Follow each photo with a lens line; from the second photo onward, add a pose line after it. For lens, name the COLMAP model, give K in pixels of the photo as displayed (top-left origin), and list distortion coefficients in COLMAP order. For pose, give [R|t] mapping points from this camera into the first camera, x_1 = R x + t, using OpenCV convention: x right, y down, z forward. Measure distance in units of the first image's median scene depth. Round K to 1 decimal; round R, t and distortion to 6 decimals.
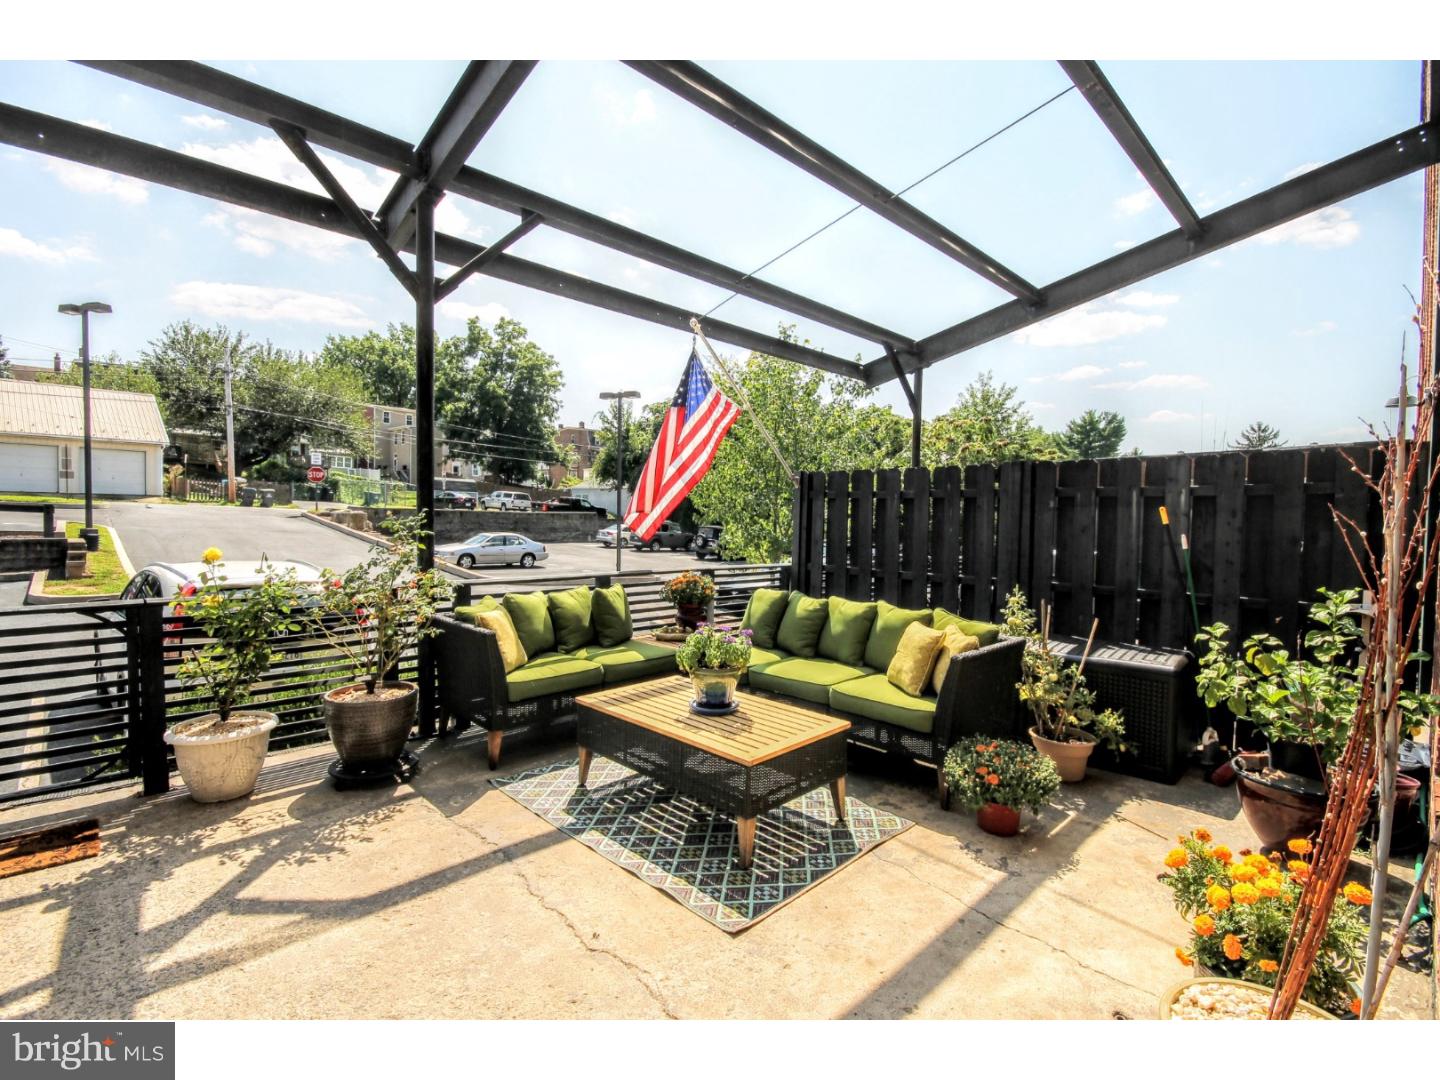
lens RADIAL K [[774.4, 0, 637.8], [0, 774.4, 543.9], [0, 0, 1]] dist [-0.003984, -0.003314]
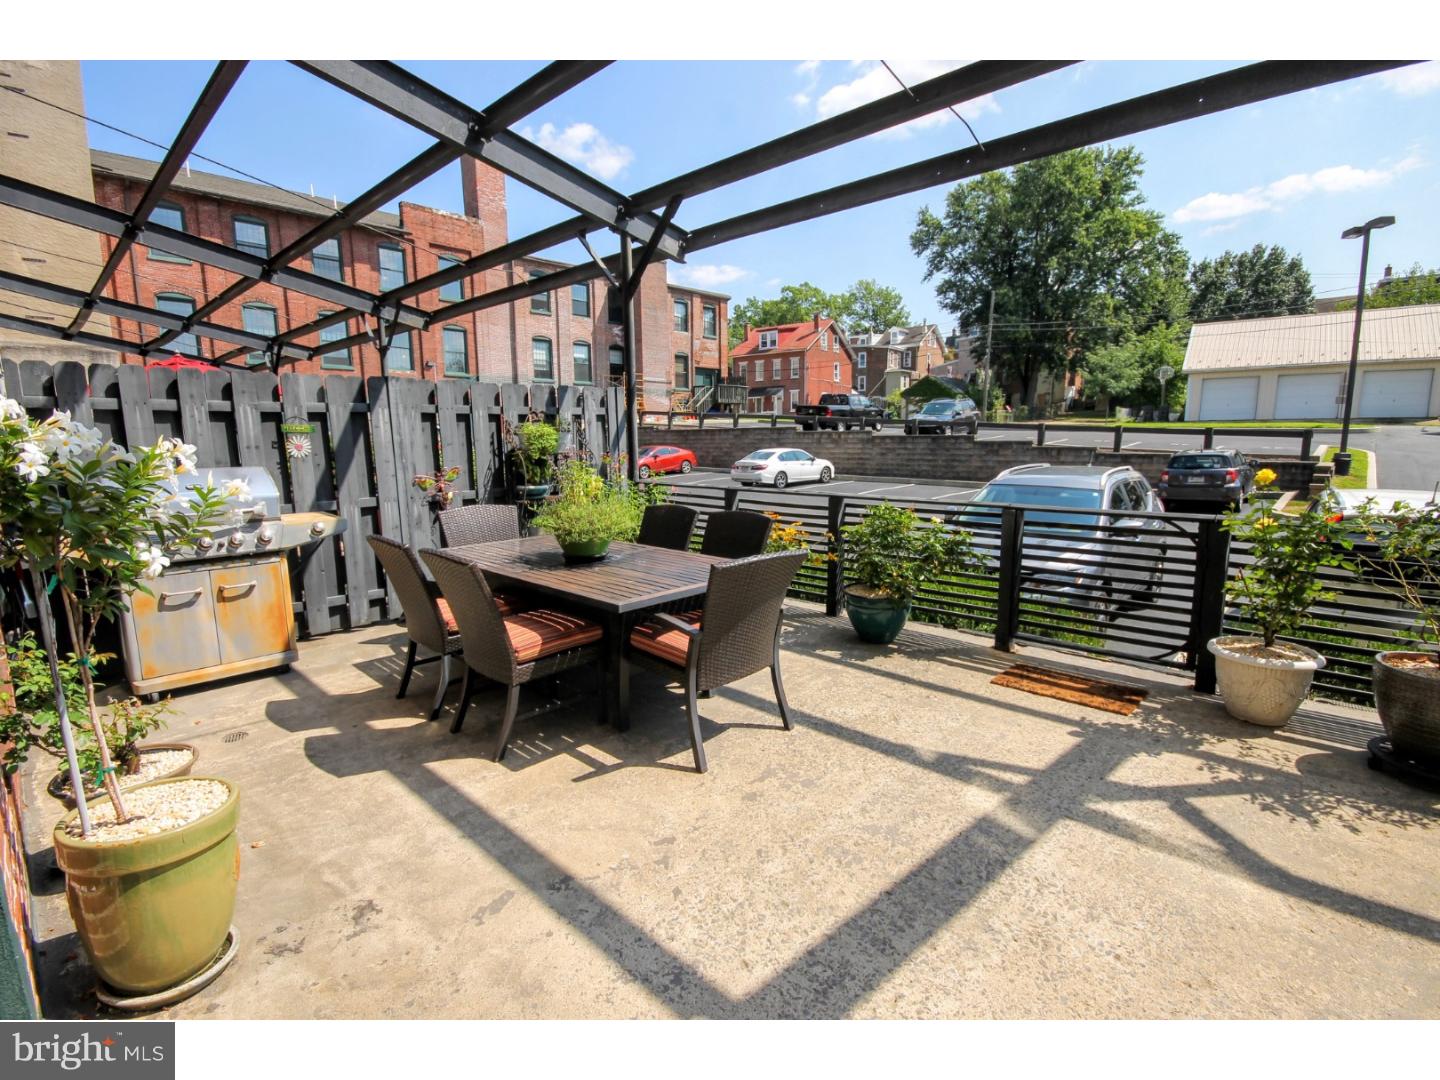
lens RADIAL K [[686.9, 0, 734.7], [0, 686.9, 540.5], [0, 0, 1]] dist [-0.000281, -0.001772]
pose [[0.045881, 0.135155, -0.989762, 0.293338], [-0.031830, 0.990500, 0.133780, -0.001616], [0.998440, 0.025366, 0.049747, 0.280991]]
